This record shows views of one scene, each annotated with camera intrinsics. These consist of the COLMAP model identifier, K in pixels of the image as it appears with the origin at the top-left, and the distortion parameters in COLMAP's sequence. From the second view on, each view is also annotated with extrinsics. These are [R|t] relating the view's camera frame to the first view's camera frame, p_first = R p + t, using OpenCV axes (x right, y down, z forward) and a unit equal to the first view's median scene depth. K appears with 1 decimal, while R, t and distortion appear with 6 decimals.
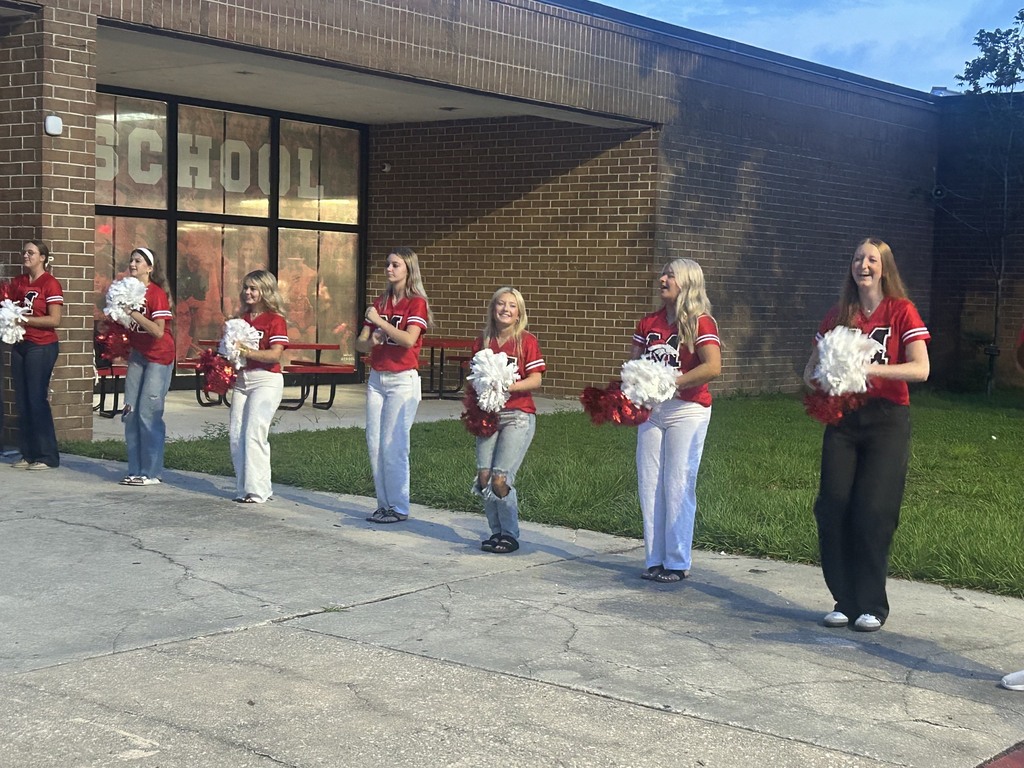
lens RADIAL K [[1564.9, 0, 512.0], [0, 1564.9, 384.0], [0, 0, 1]] dist [0.227306, -0.915170]
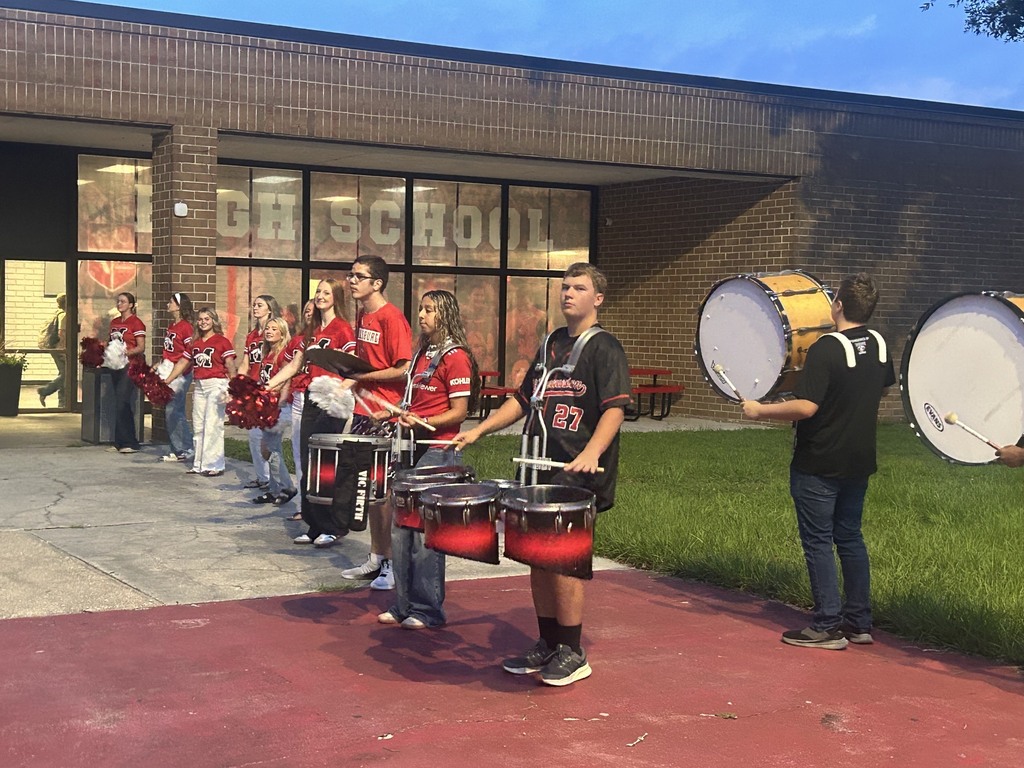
lens RADIAL K [[1564.9, 0, 512.0], [0, 1564.9, 384.0], [0, 0, 1]] dist [0.227306, -0.915170]
pose [[0.923758, 0.007016, -0.382912, 0.326859], [-0.016773, 0.999614, -0.022148, 0.010307], [0.382608, 0.026882, 0.923519, -0.107173]]
